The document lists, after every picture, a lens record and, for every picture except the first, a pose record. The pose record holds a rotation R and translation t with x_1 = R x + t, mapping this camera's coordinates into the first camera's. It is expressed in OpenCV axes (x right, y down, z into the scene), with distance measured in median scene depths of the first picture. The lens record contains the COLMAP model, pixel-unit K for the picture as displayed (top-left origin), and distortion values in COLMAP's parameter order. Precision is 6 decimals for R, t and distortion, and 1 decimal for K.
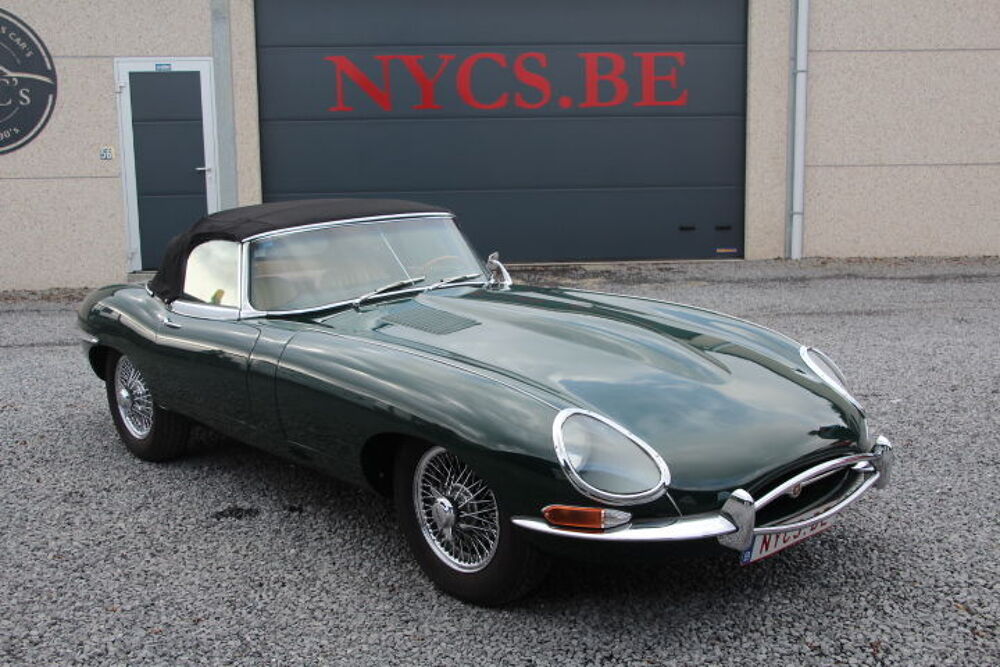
lens RADIAL K [[1110.4, 0, 499.1], [0, 1110.4, 347.8], [0, 0, 1]] dist [-0.114717, 0.337522]
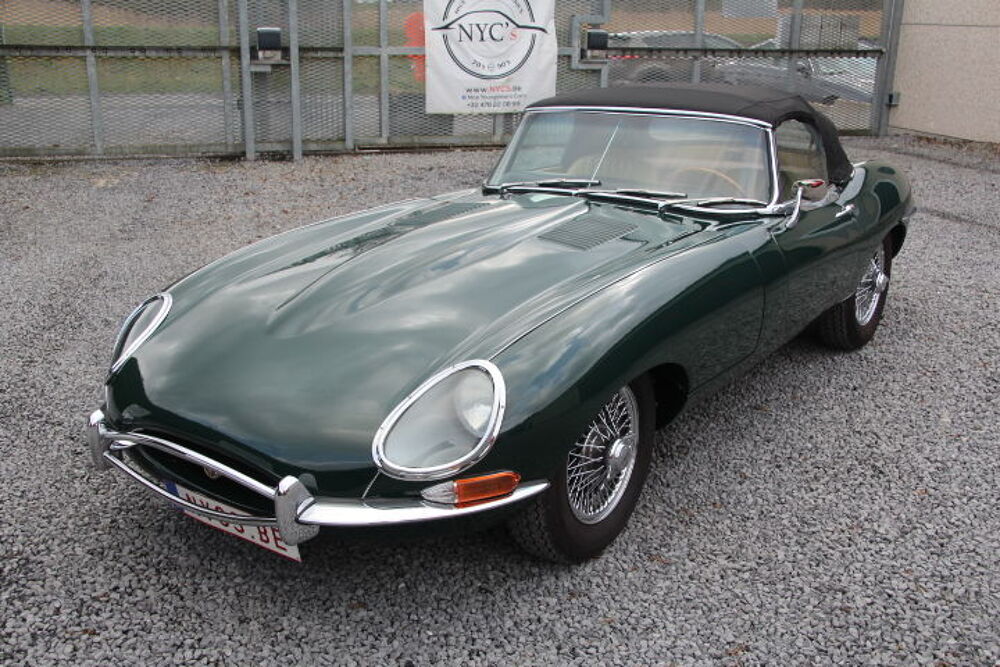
lens RADIAL K [[1110.4, 0, 499.1], [0, 1110.4, 347.8], [0, 0, 1]] dist [-0.114717, 0.337522]
pose [[0.206730, 0.317017, -0.925615, 0.332096], [-0.175549, 0.942717, 0.283667, -0.074793], [0.962520, 0.103848, 0.250540, 0.304625]]
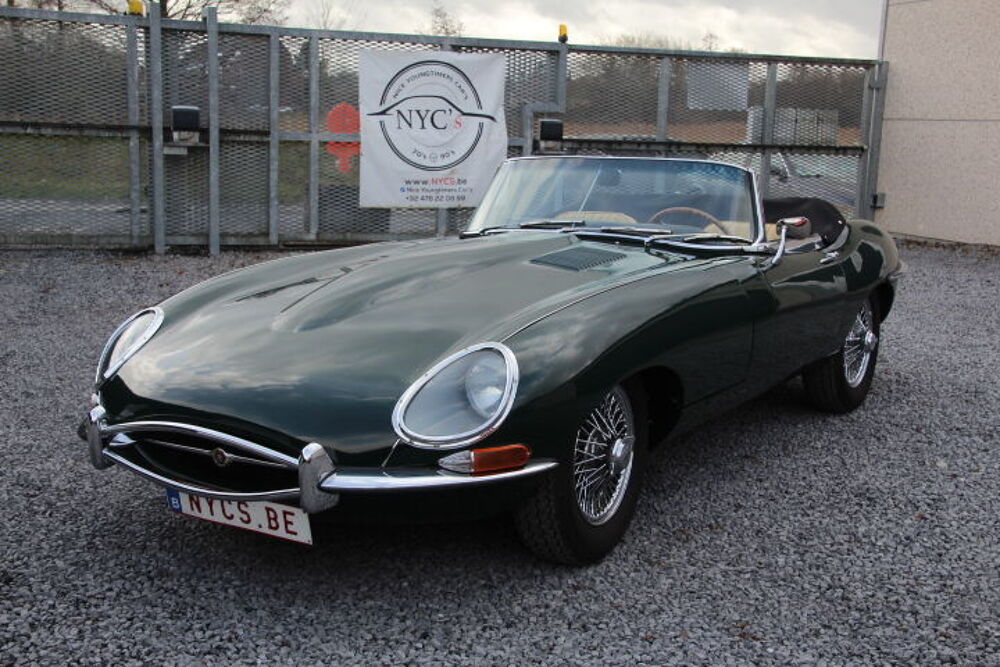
lens RADIAL K [[1358.4, 0, 506.4], [0, 1358.4, 333.3], [0, 0, 1]] dist [-0.081706, 0.871805]
pose [[0.271087, 0.179365, -0.945695, 0.404644], [-0.189951, 0.973133, 0.130119, -0.044956], [0.943626, 0.144362, 0.297874, 0.270774]]
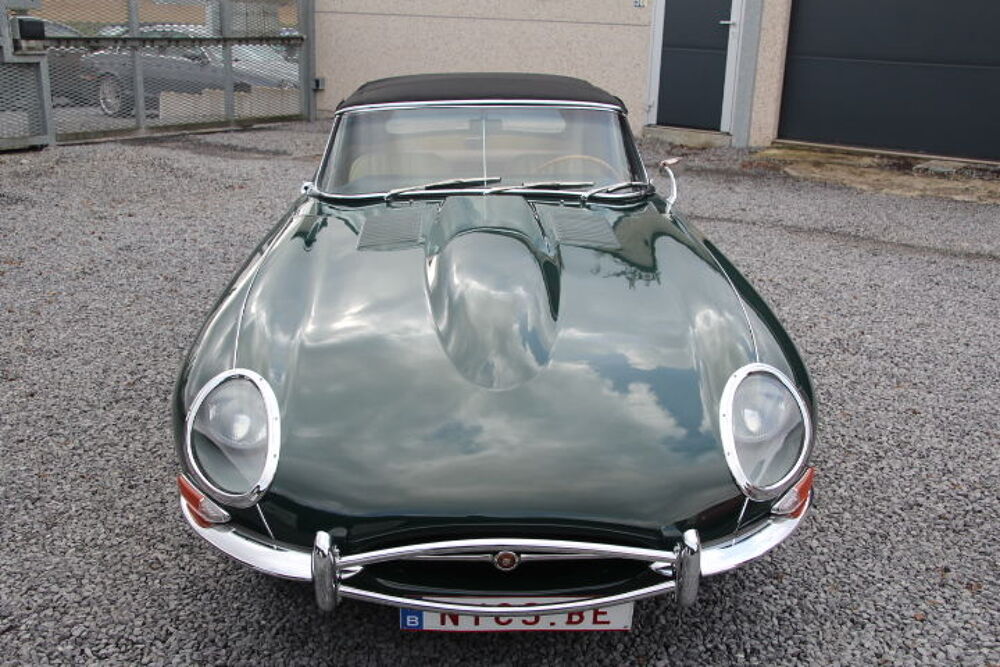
lens RADIAL K [[1110.4, 0, 499.1], [0, 1110.4, 347.8], [0, 0, 1]] dist [-0.114717, 0.337522]
pose [[0.769225, 0.230784, -0.595845, 0.200022], [-0.146958, 0.971397, 0.186523, -0.040711], [0.621849, -0.055914, 0.781139, 0.139793]]
